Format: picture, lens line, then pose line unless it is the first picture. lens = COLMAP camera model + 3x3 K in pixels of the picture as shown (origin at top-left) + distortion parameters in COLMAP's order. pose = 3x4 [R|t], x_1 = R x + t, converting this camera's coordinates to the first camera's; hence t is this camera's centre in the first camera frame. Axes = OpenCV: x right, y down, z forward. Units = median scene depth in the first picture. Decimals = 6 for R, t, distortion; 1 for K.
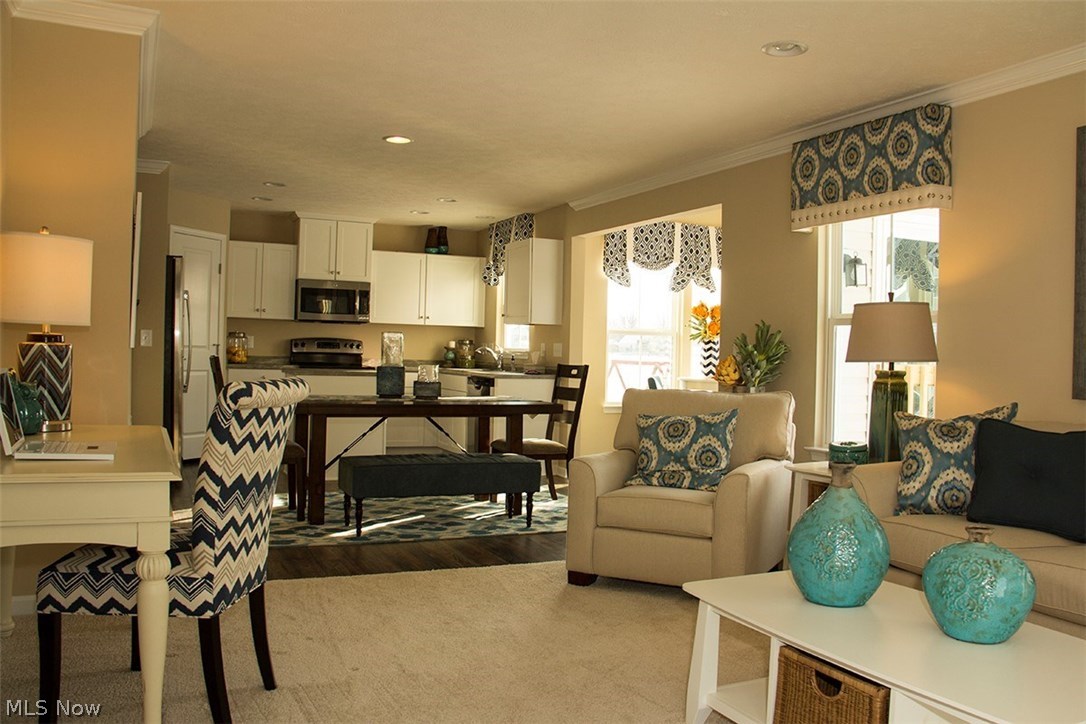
lens RADIAL K [[931.2, 0, 543.0], [0, 931.2, 362.0], [0, 0, 1]] dist [-0.125704, 0.009467]
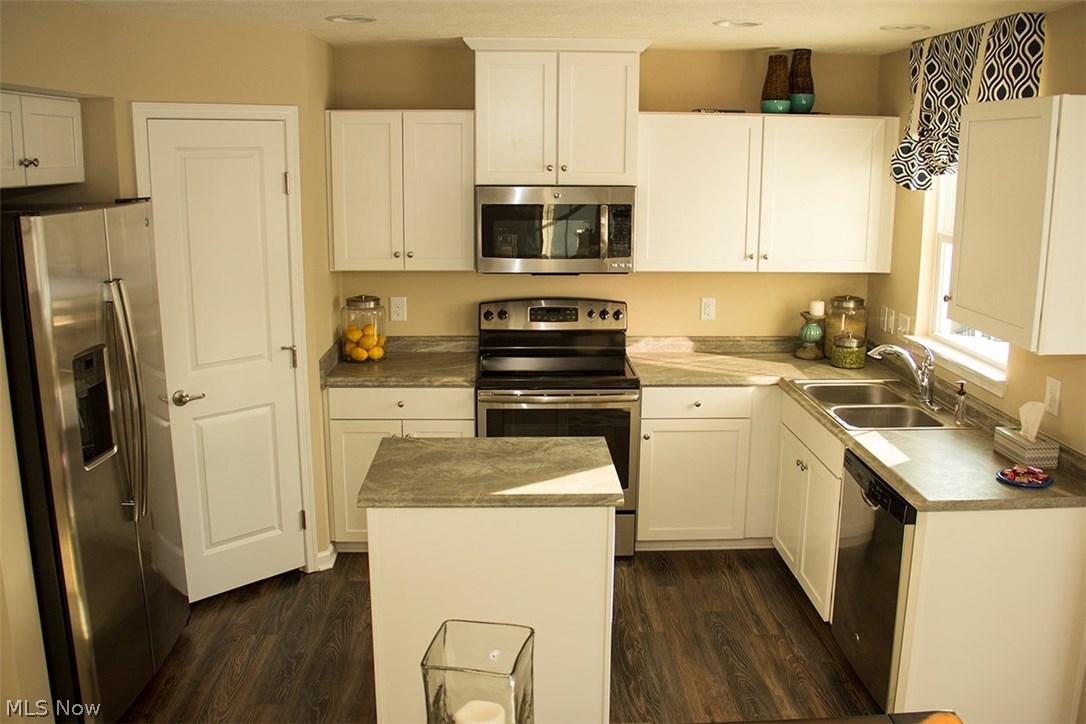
lens RADIAL K [[931.2, 0, 543.0], [0, 931.2, 362.0], [0, 0, 1]] dist [-0.125704, 0.009467]
pose [[0.914898, 0.066172, -0.398226, -0.040494], [0.015930, 0.979787, 0.199406, -0.093030], [0.403372, -0.188780, 0.895351, 0.560403]]
